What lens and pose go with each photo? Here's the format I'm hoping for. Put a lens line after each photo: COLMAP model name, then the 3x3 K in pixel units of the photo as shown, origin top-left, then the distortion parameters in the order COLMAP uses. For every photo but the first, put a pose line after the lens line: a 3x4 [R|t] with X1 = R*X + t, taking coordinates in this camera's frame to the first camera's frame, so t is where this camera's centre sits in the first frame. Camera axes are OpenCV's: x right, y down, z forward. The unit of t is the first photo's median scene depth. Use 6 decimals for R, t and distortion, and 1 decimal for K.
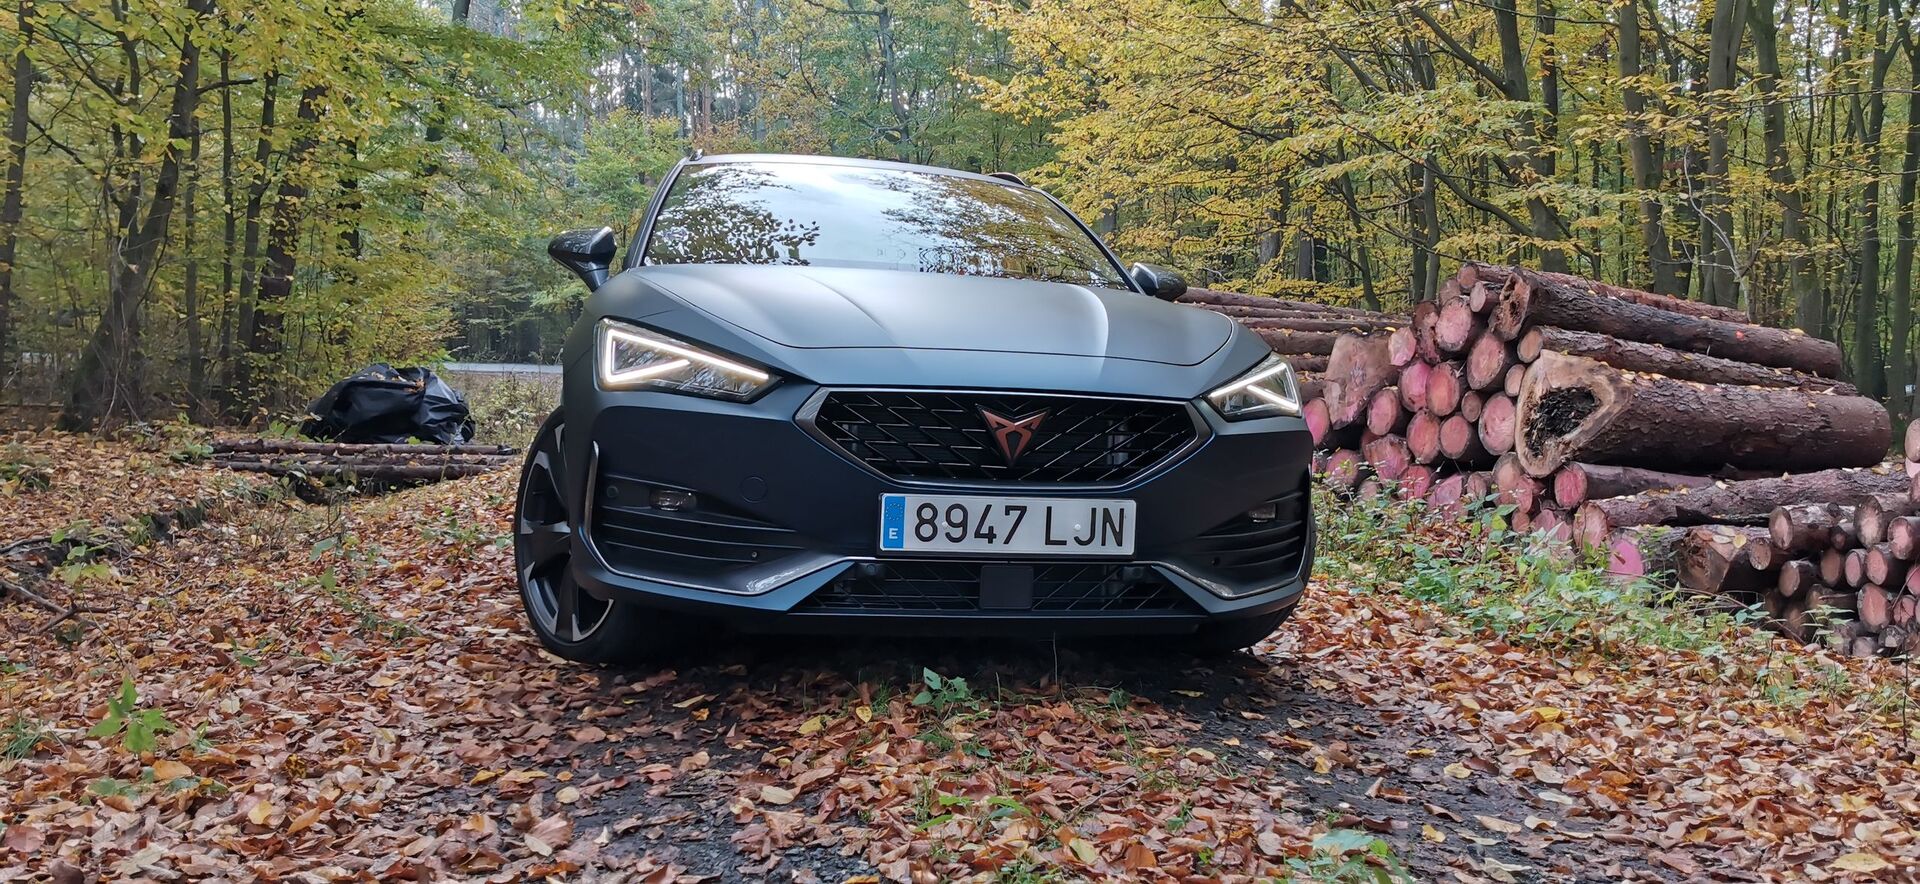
lens RADIAL K [[1449.0, 0, 960.0], [0, 1449.0, 442.0], [0, 0, 1]] dist [-0.017743, -0.056035]
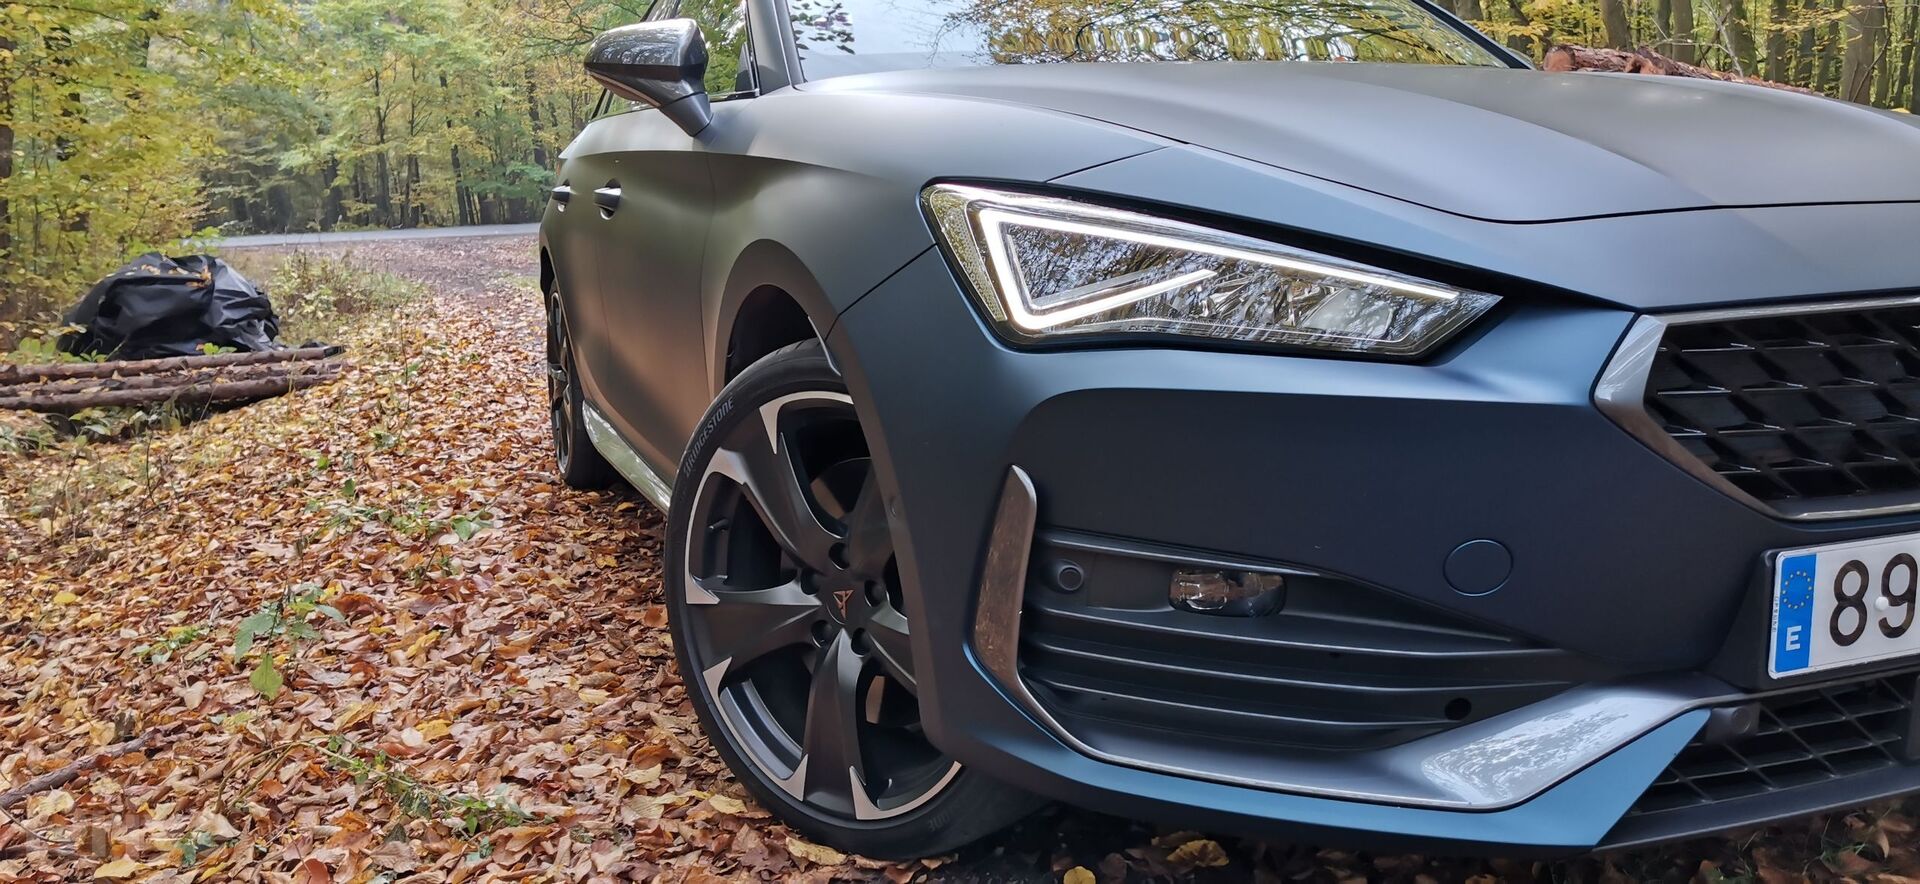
lens RADIAL K [[1496.6, 0, 955.8], [0, 1496.6, 470.1], [0, 0, 1]] dist [0.002706, -0.065710]
pose [[0.989178, -0.086257, 0.118685, -0.069994], [0.070448, 0.988811, 0.131491, -0.013096], [-0.128699, -0.121707, 0.984187, 0.118805]]
